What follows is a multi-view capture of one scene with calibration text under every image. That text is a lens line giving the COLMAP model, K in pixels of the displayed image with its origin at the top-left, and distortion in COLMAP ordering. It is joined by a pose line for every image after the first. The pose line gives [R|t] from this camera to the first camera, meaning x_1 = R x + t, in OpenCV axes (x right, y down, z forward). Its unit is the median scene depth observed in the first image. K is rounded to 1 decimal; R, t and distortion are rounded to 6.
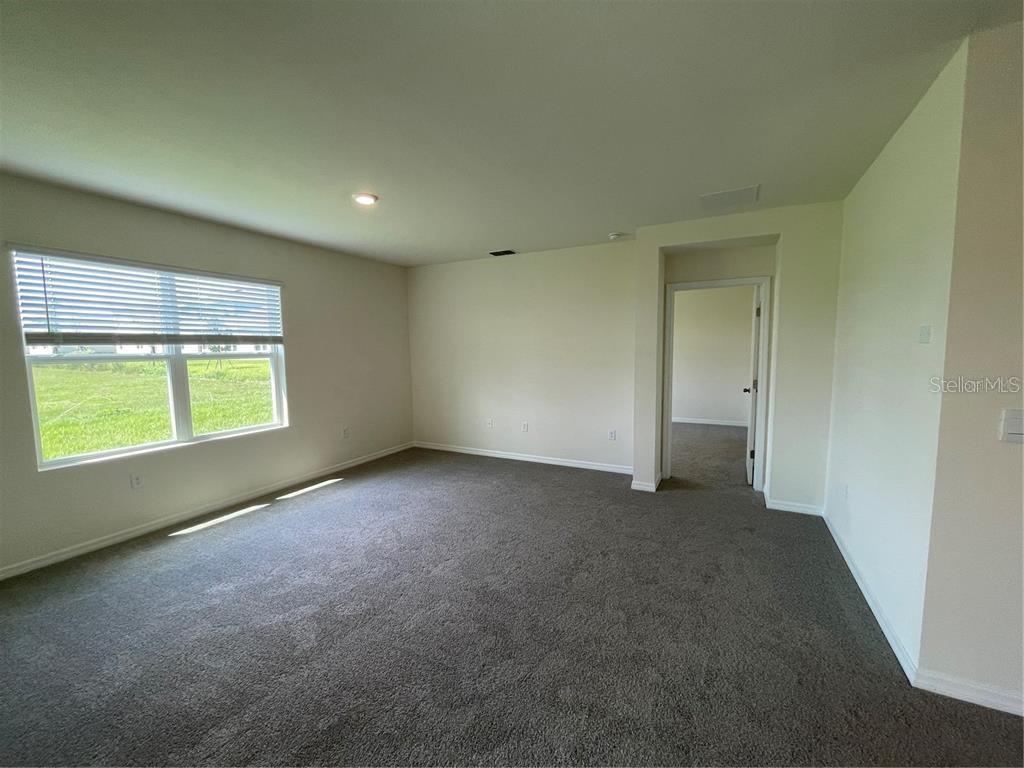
lens RADIAL K [[415.1, 0, 515.0], [0, 415.1, 385.9], [0, 0, 1]] dist [-0.002681, -0.000082]
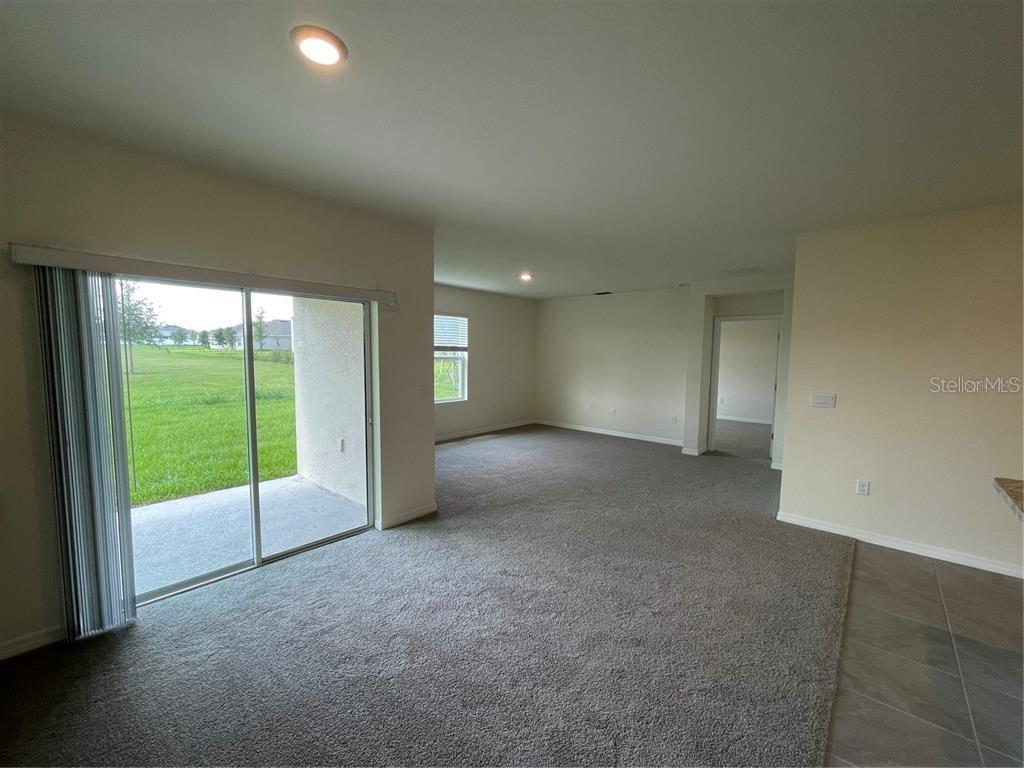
lens RADIAL K [[415.1, 0, 510.0], [0, 415.1, 387.0], [0, 0, 1]] dist [-0.002681, -0.000082]
pose [[0.965792, 0.047263, -0.254975, 0.051845], [-0.050094, 0.998734, -0.004618, 0.044336], [0.254434, 0.017233, 0.966937, -0.607688]]
